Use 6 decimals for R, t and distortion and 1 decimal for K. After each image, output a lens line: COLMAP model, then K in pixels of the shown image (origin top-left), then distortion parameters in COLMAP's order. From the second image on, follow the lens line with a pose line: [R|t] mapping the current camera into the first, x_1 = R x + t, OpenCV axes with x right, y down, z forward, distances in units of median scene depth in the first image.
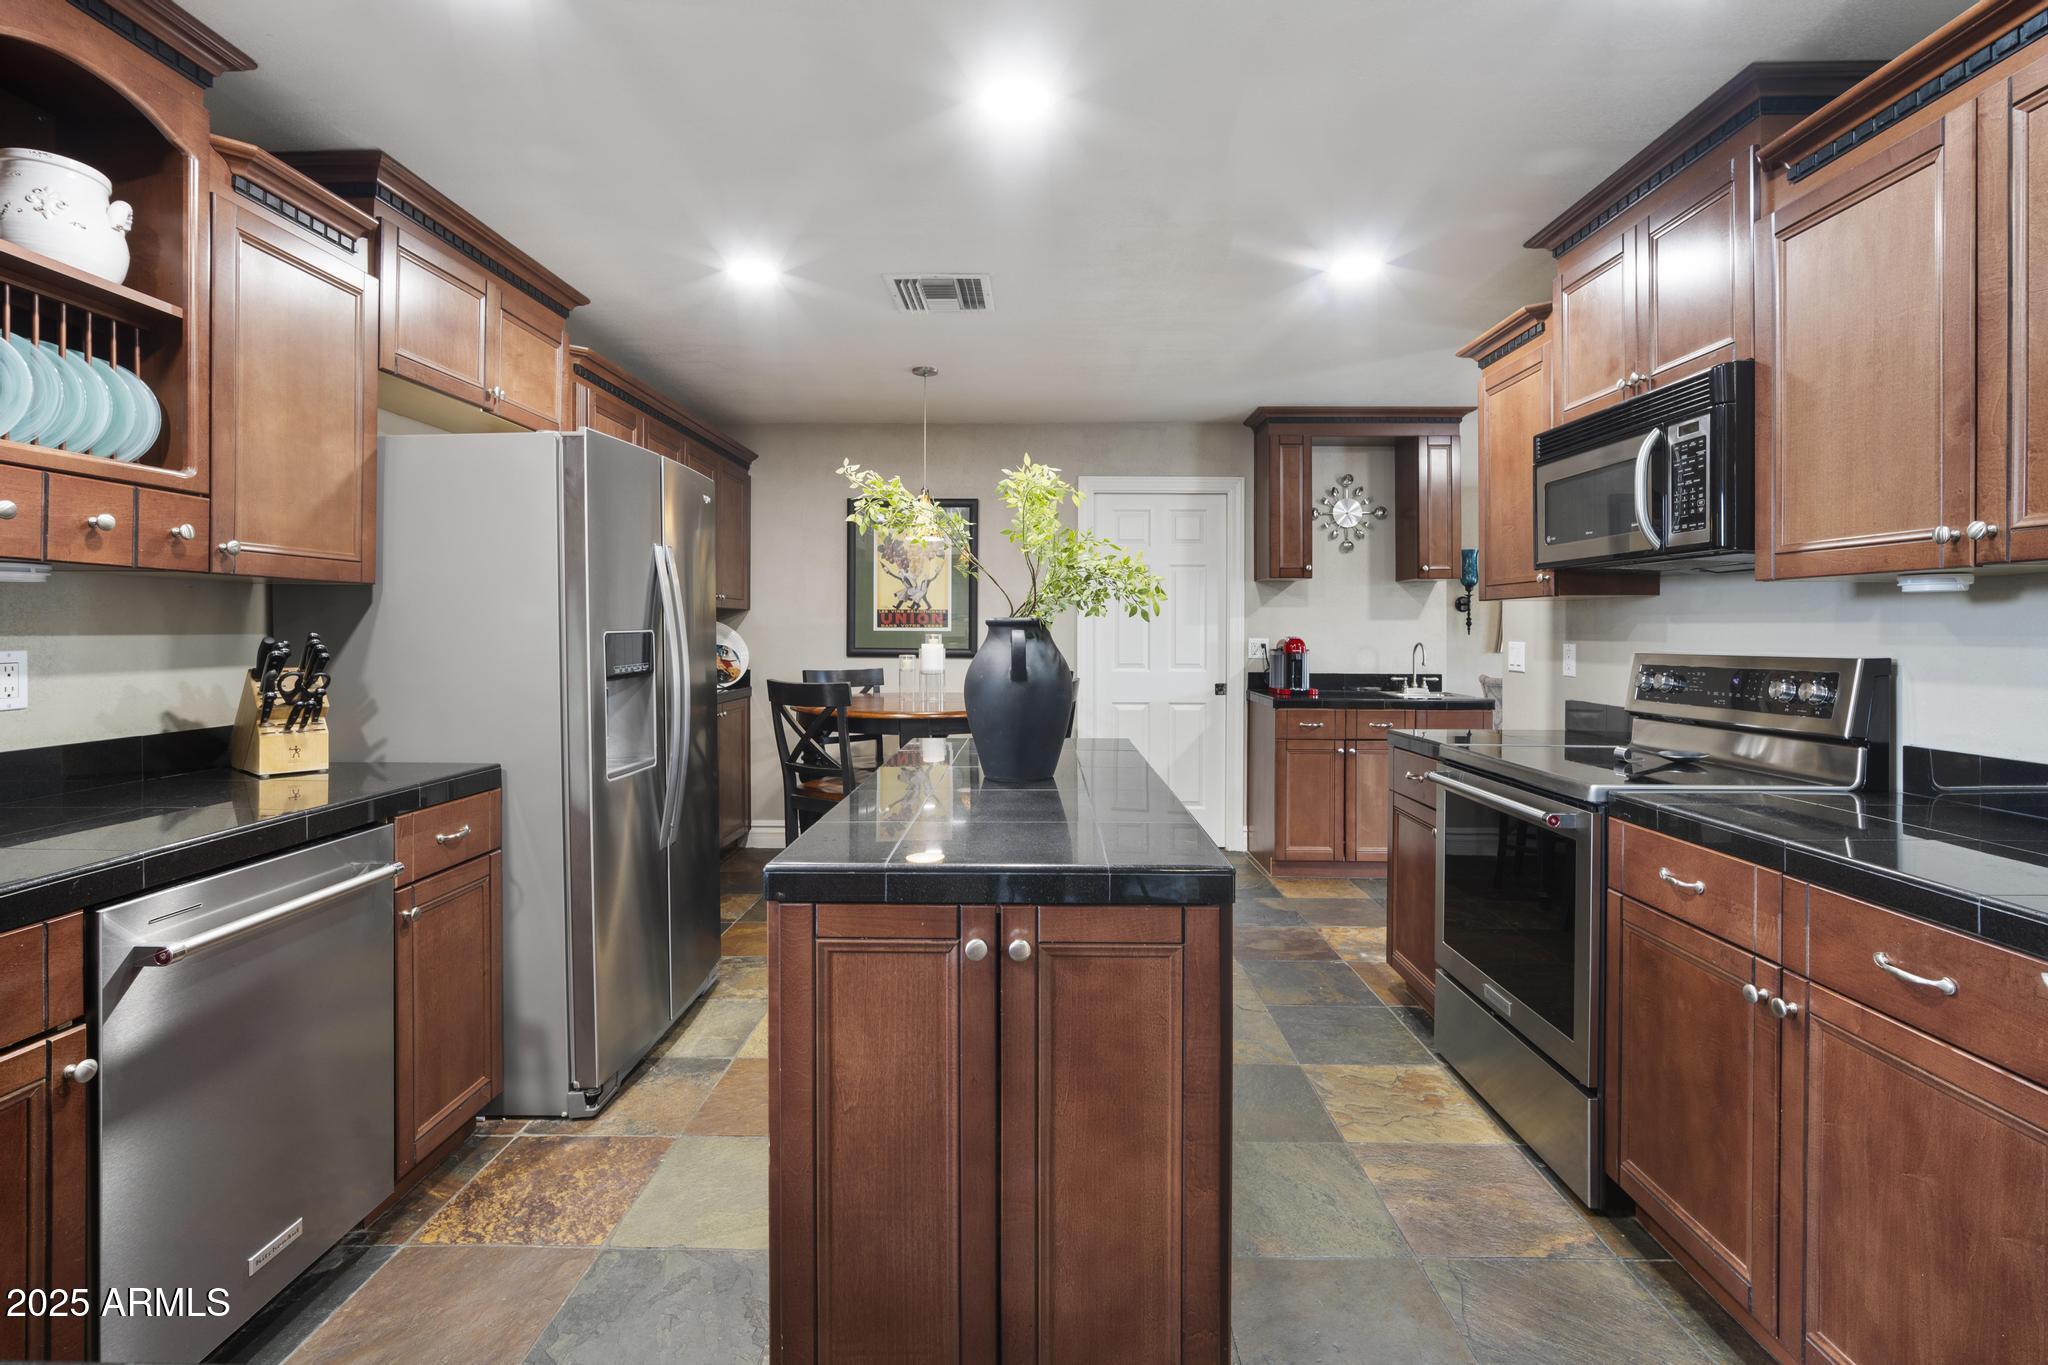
lens RADIAL K [[892.3, 0, 1019.7], [0, 892.3, 644.0], [0, 0, 1]] dist [-0.016196, 0.001295]
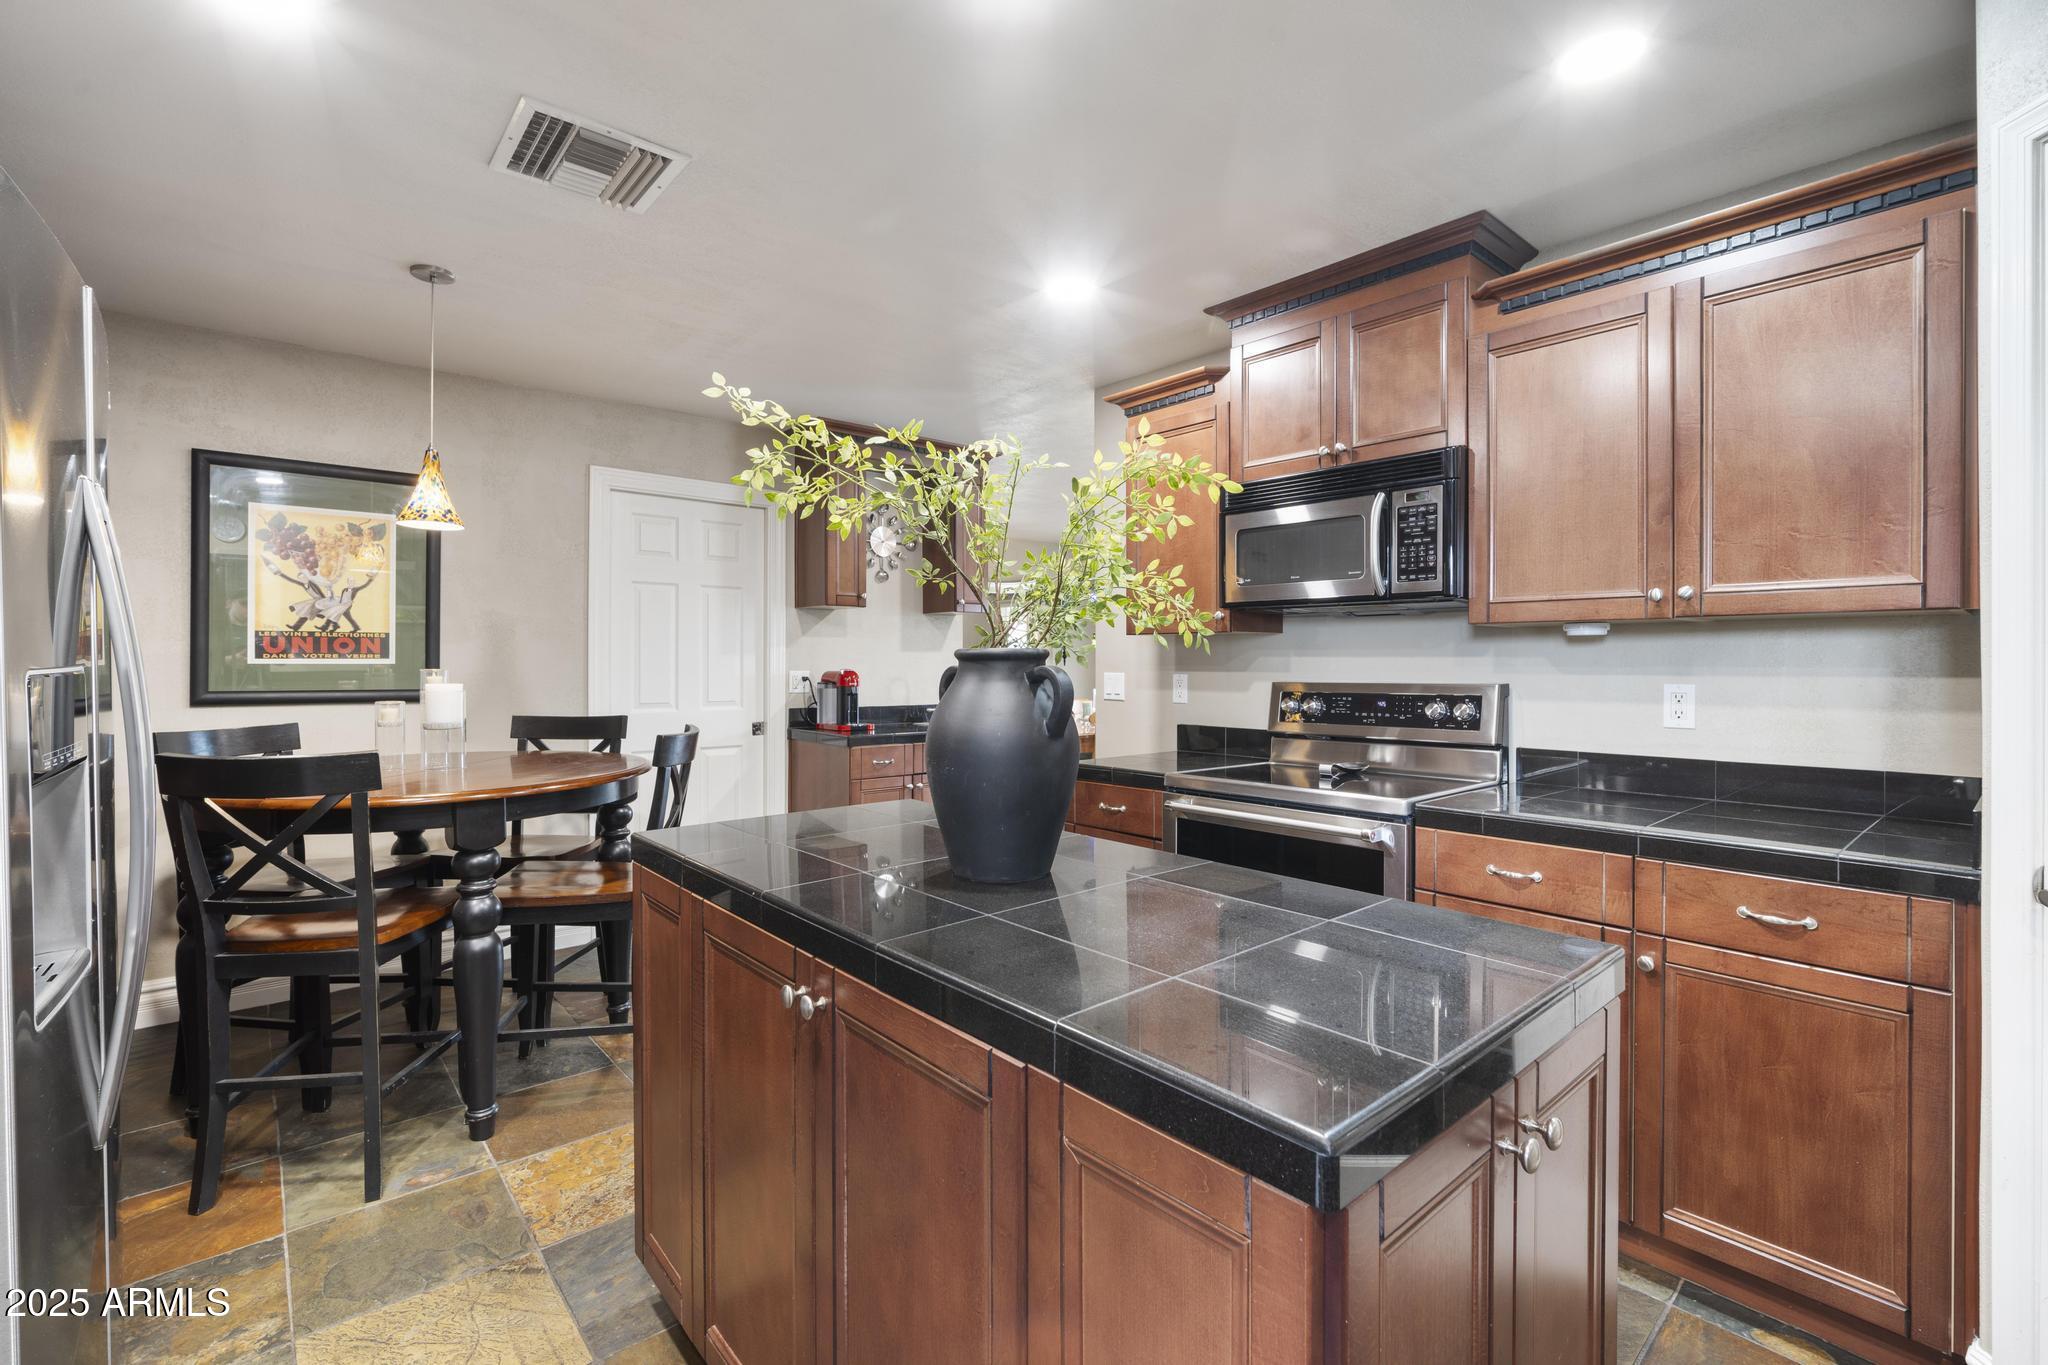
lens RADIAL K [[892.3, 0, 1025.0], [0, 892.3, 671.0], [0, 0, 1]] dist [-0.016196, 0.001295]
pose [[0.747531, -0.008328, 0.664175, -0.417249], [0.010514, 0.999944, 0.000705, -0.010813], [-0.664144, 0.006456, 0.747577, 0.417439]]
